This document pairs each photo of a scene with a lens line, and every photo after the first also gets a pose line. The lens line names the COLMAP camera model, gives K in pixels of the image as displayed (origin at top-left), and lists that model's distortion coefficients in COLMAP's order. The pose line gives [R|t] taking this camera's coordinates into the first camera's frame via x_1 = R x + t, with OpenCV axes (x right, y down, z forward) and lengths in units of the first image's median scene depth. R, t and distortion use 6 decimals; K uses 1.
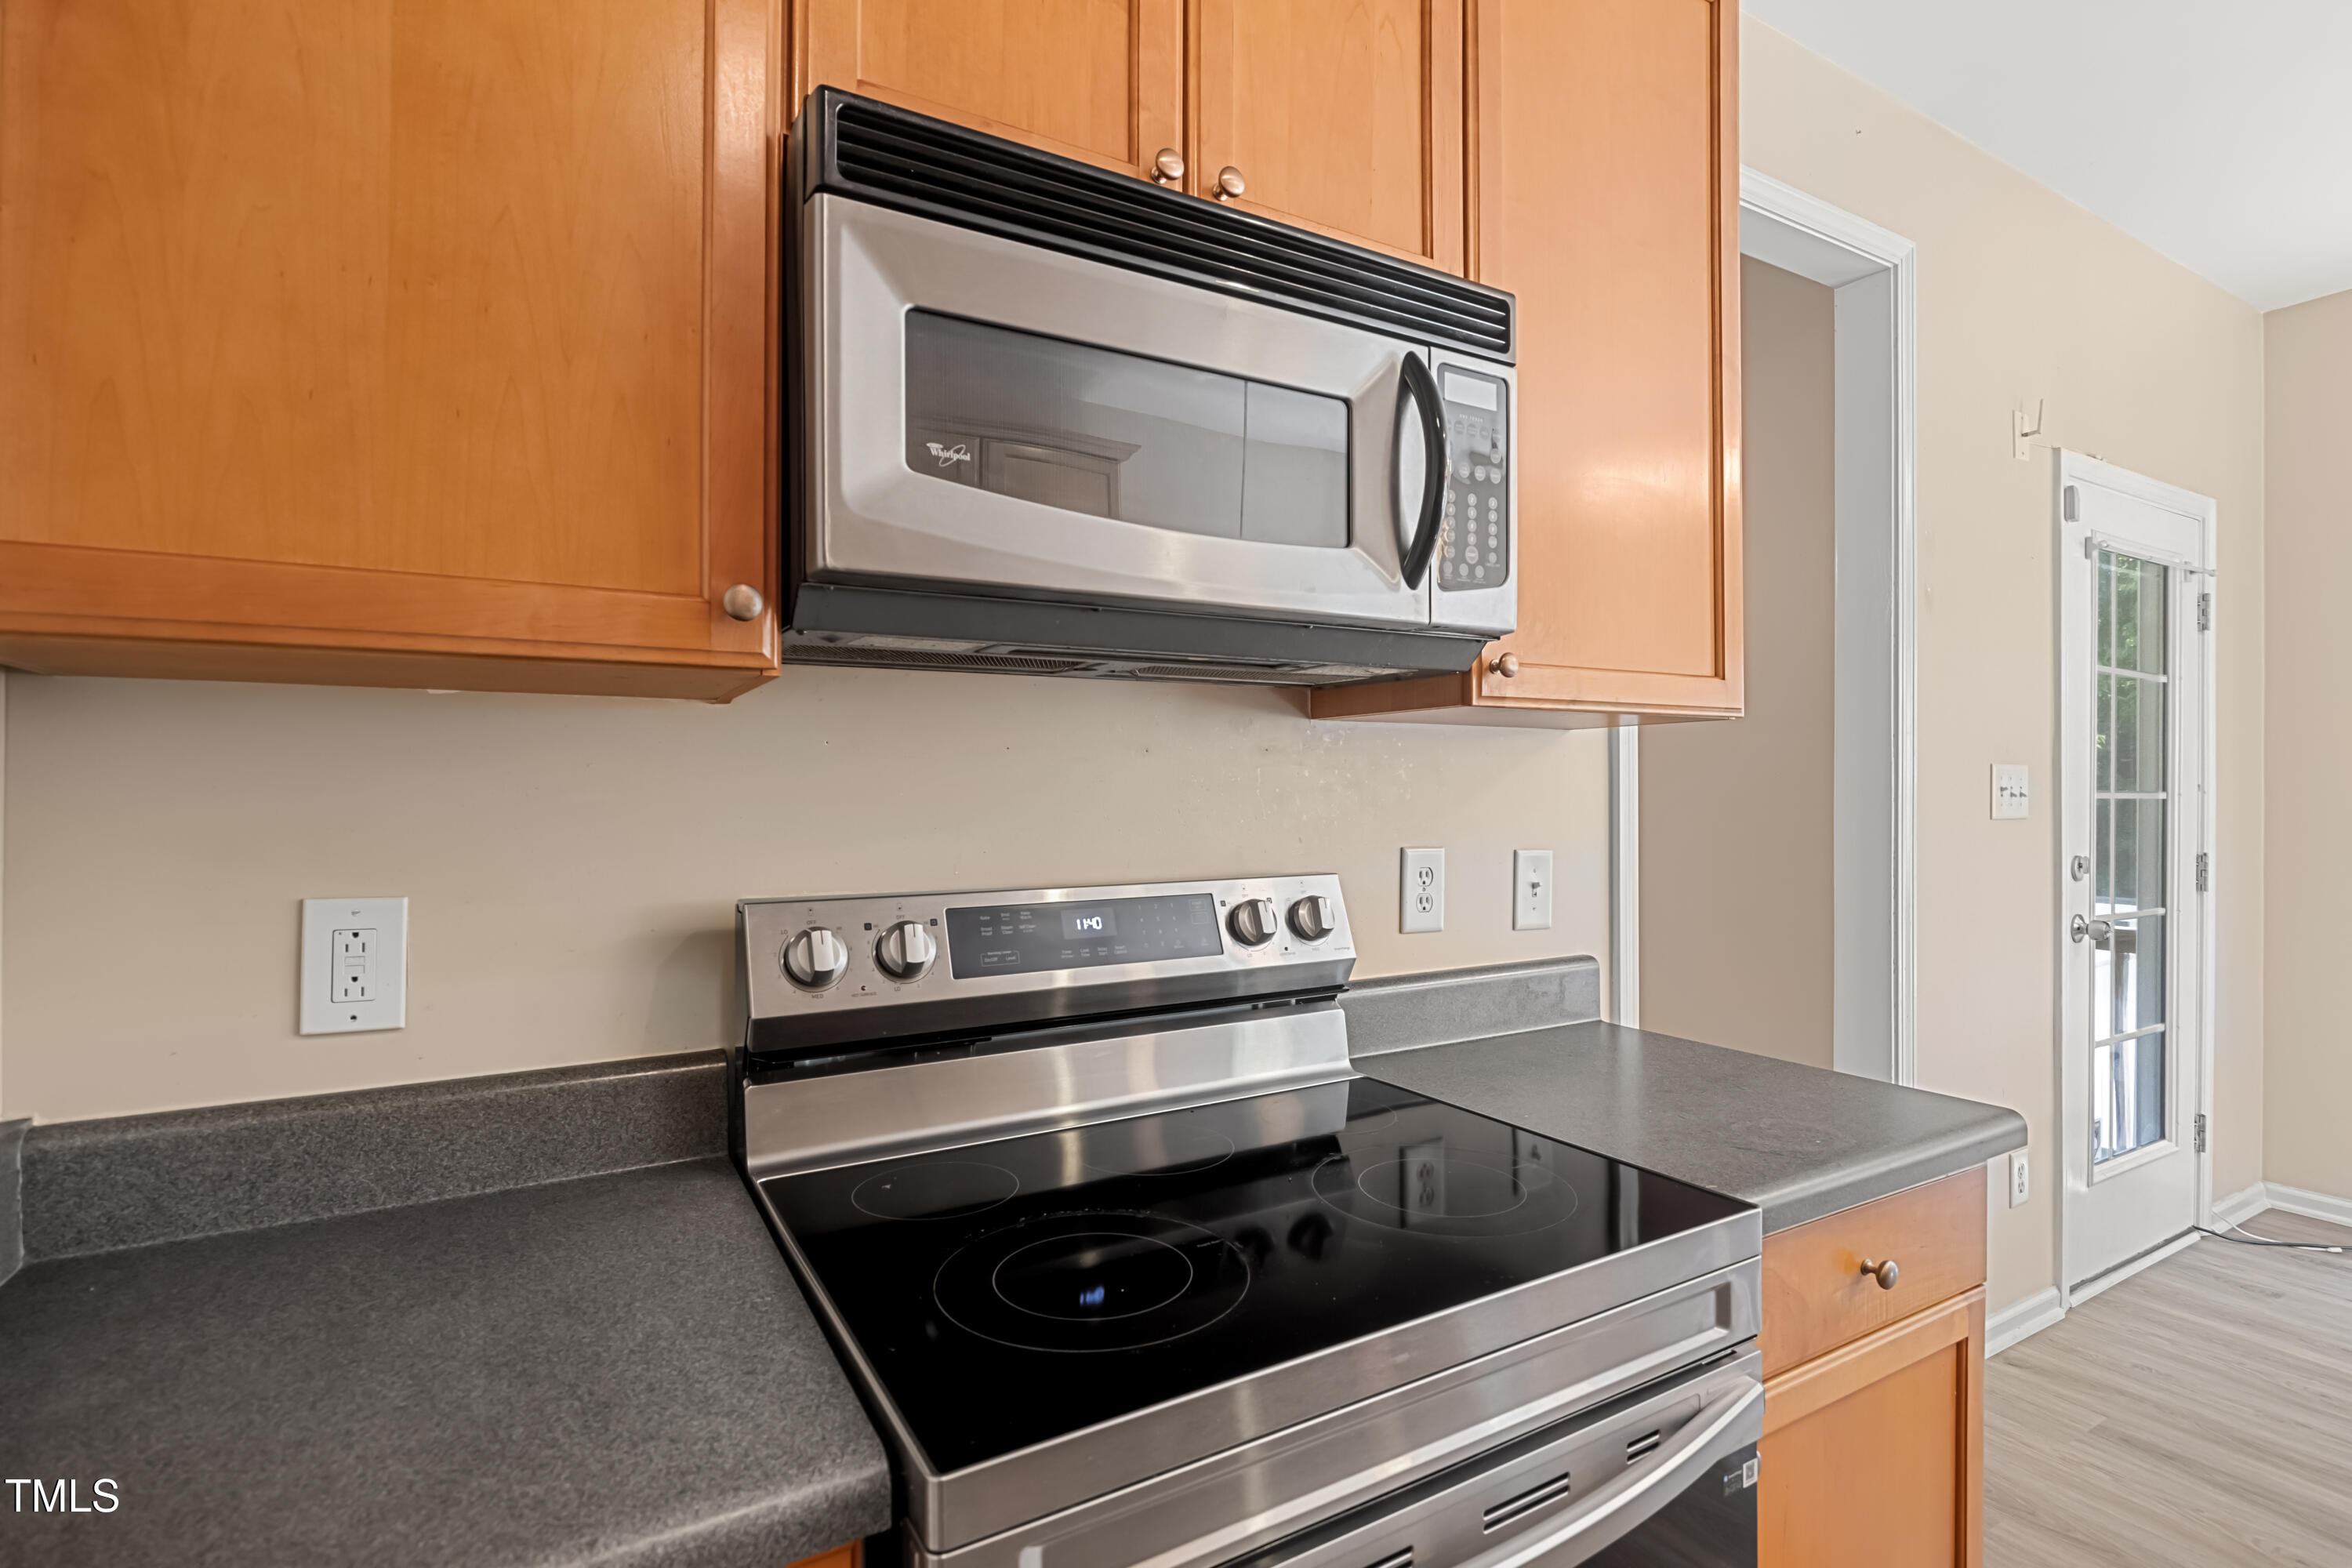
lens RADIAL K [[1099.1, 0, 1180.4], [0, 1099.1, 793.4], [0, 0, 1]] dist [-0.013432, 0.000539]
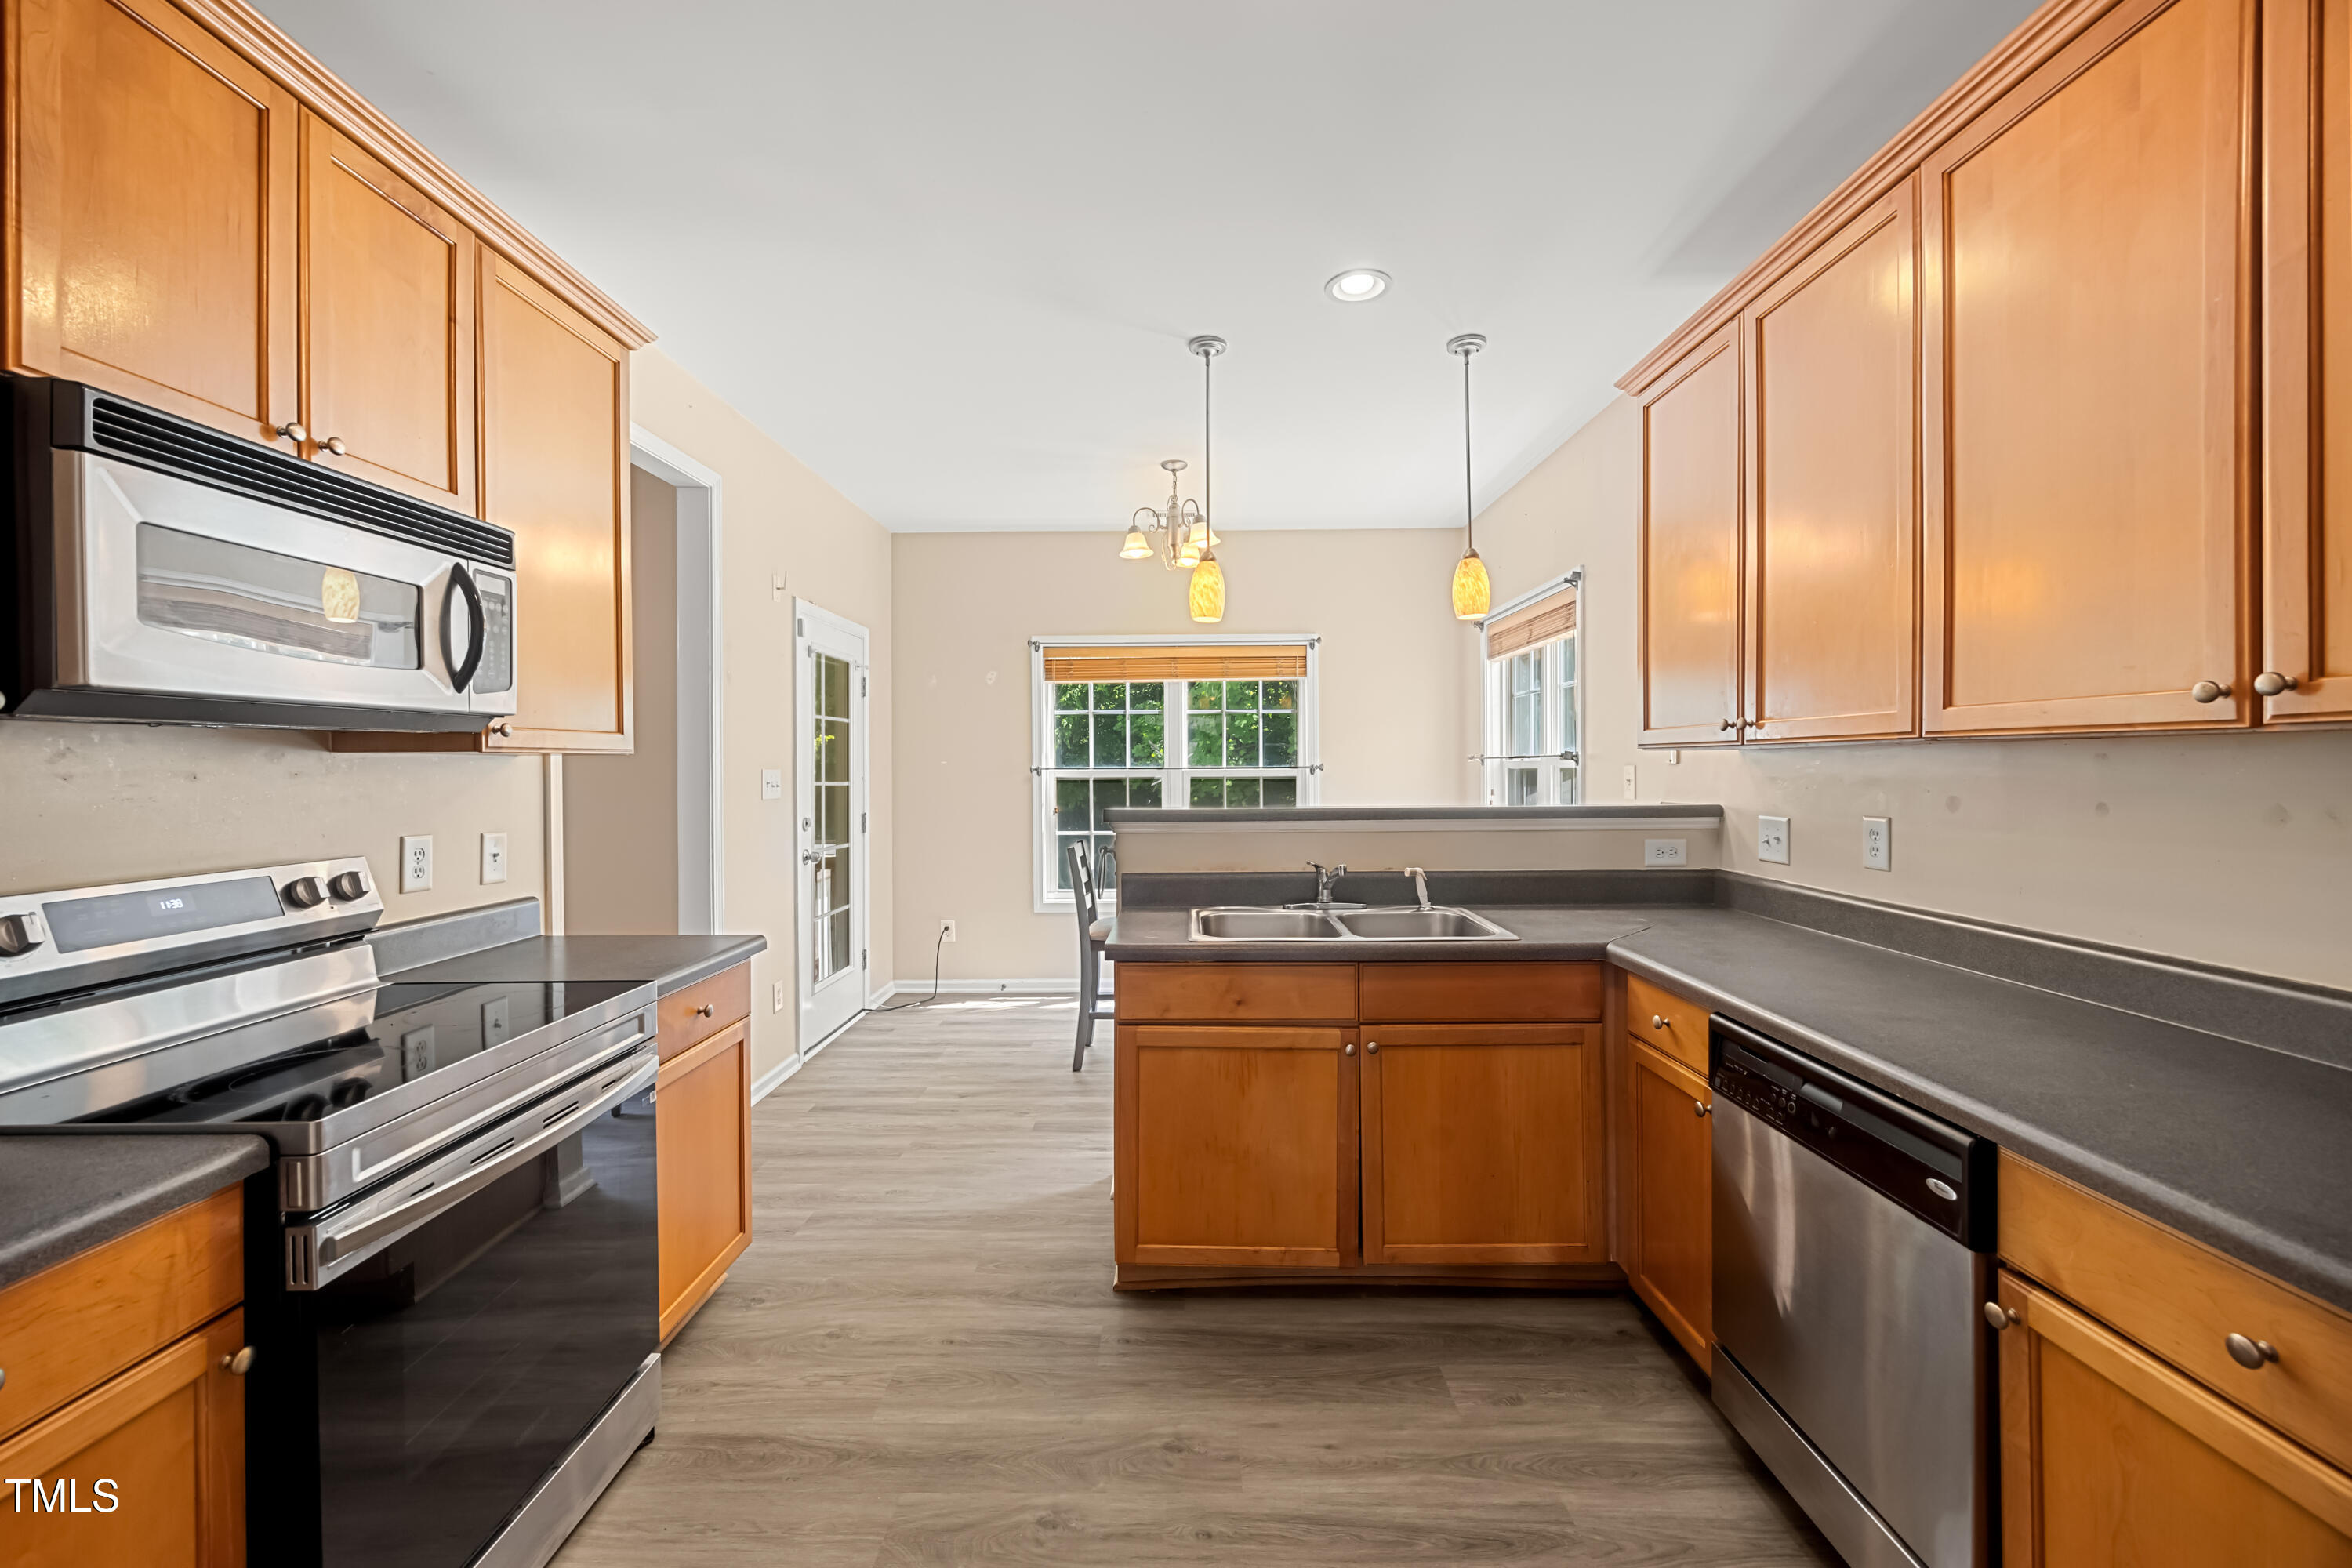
lens RADIAL K [[924.7, 0, 1163.1], [0, 924.7, 770.3], [0, 0, 1]] dist [0.002110, 0.000112]
pose [[0.514061, -0.004564, 0.857741, -0.444356], [0.006158, 0.999980, 0.001630, -0.046833], [-0.857732, 0.004445, 0.514079, -0.694118]]
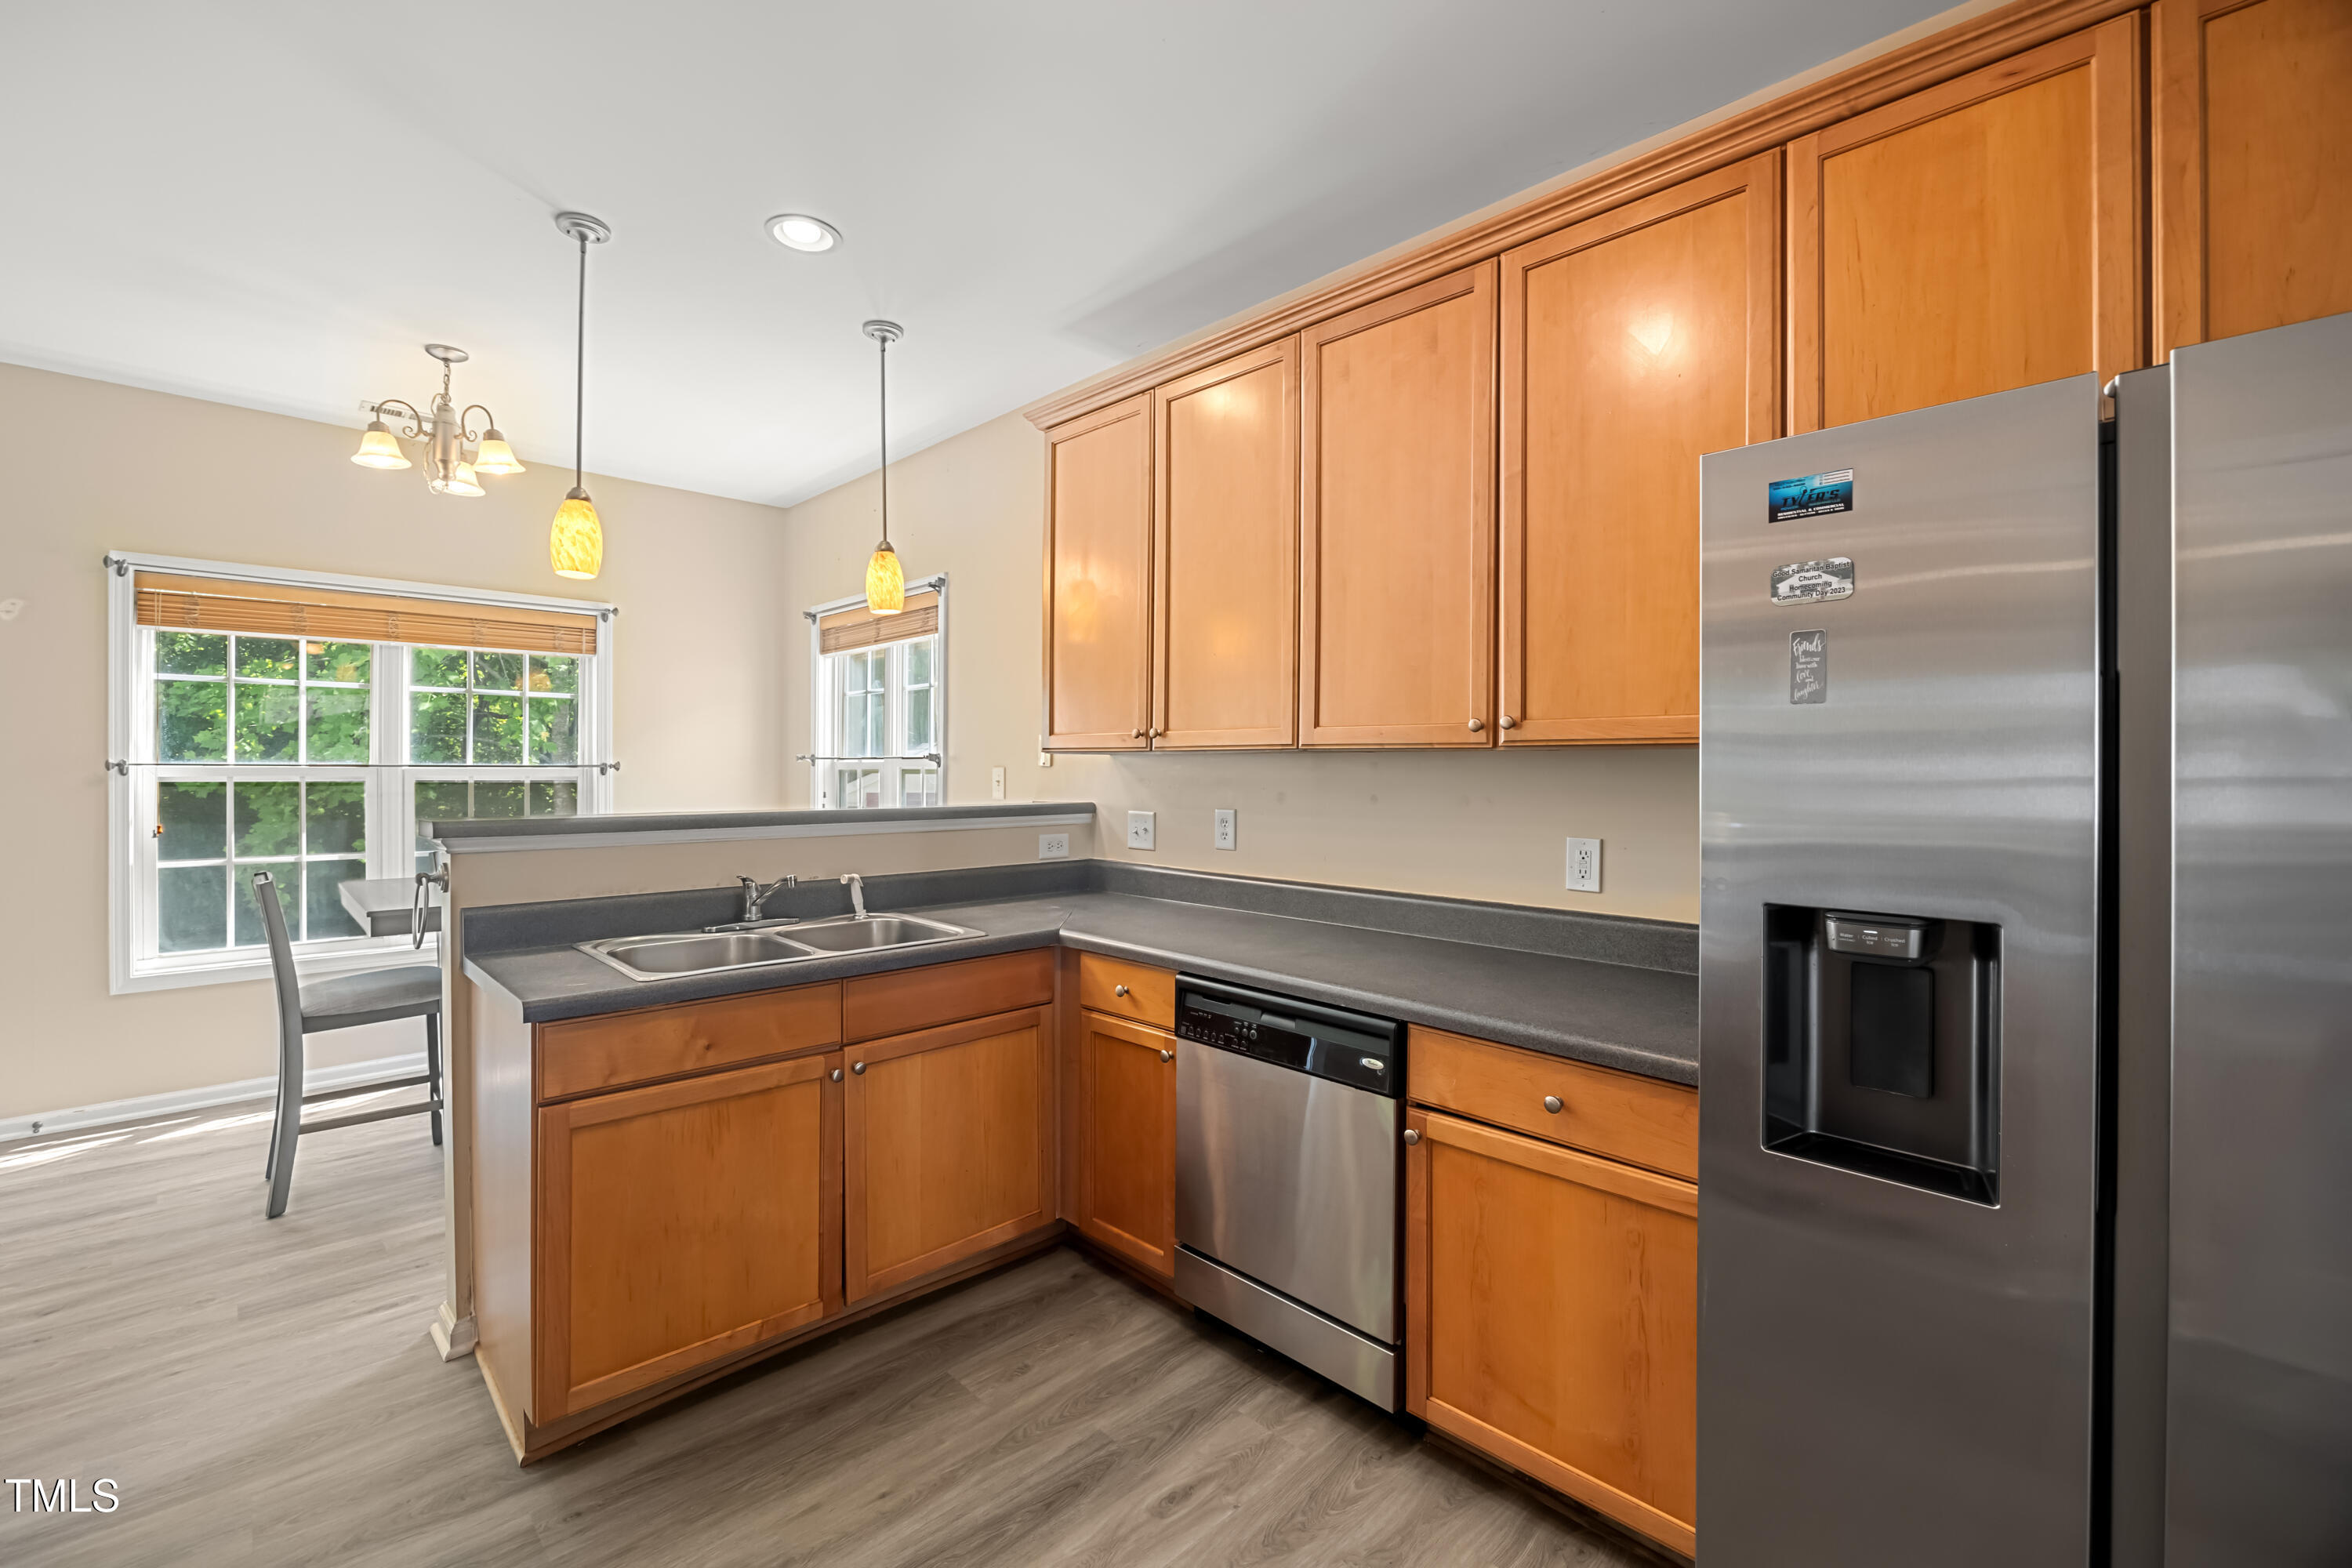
lens RADIAL K [[993.2, 0, 1169.7], [0, 993.2, 770.4], [0, 0, 1]] dist [-0.019096, 0.002703]
pose [[-0.252005, -0.001435, 0.967725, -0.557407], [-0.002833, 0.999996, 0.000745, -0.042934], [-0.967722, -0.002554, -0.252008, -0.224723]]
